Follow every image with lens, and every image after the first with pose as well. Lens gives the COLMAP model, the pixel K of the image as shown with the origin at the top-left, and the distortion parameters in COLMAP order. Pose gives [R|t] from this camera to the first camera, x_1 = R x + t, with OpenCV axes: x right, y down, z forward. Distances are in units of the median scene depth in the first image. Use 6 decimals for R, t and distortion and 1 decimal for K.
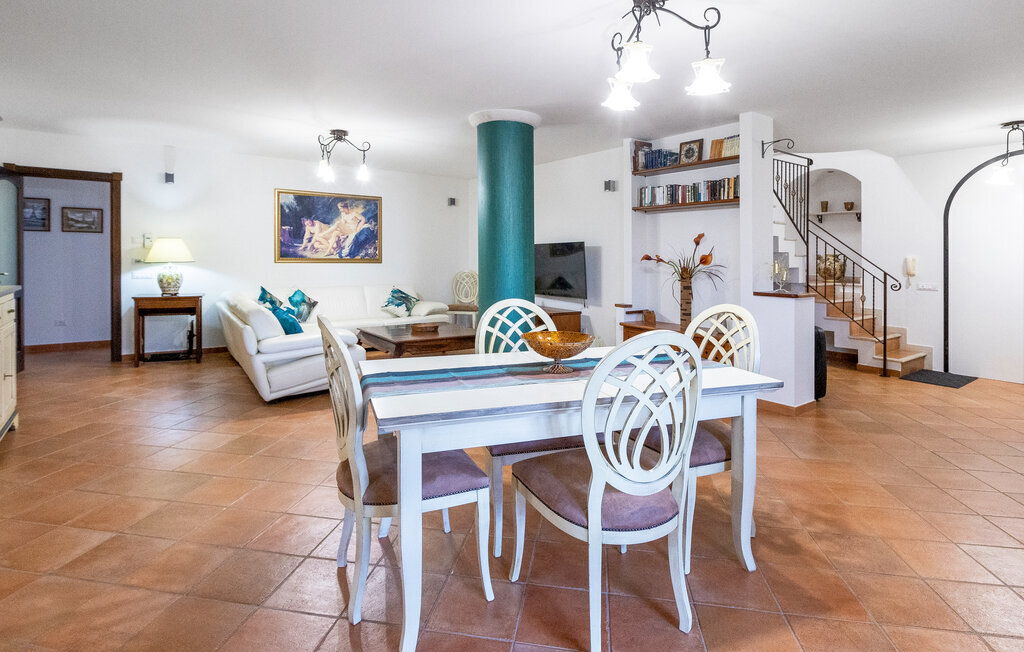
lens RADIAL K [[499.1, 0, 516.4], [0, 499.1, 267.6], [0, 0, 1]] dist [-0.002200, -0.000356]
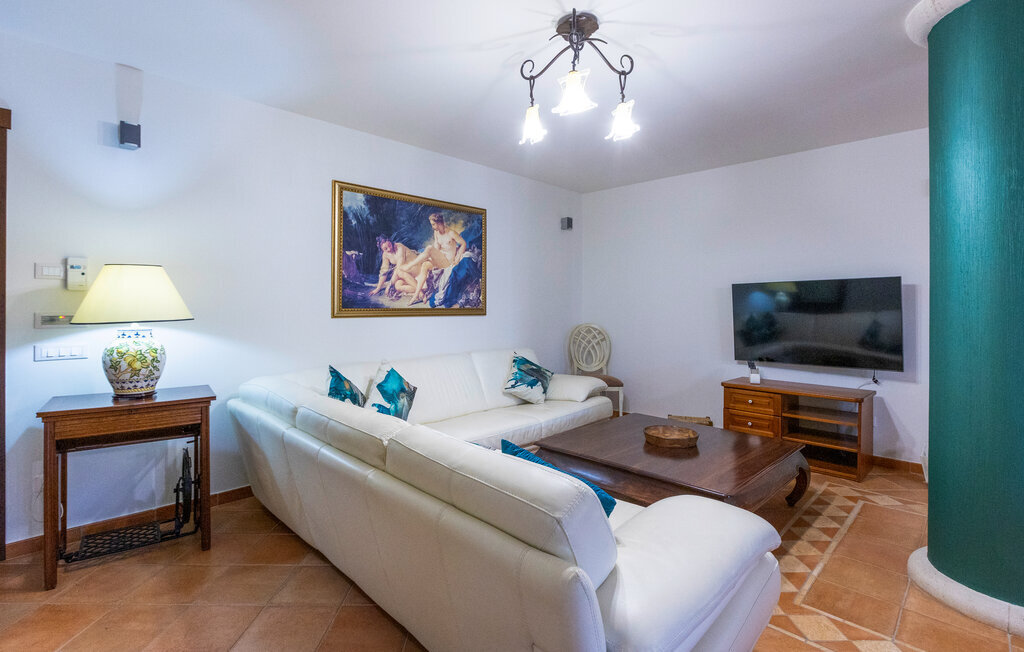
lens RADIAL K [[474.6, 0, 518.1], [0, 474.6, 304.9], [0, 0, 1]] dist [-0.004465, -0.000952]
pose [[0.986876, -0.008940, 0.161232, -0.357594], [0.012235, 0.999736, -0.019456, -0.010774], [-0.161016, 0.021173, 0.986725, 0.446800]]
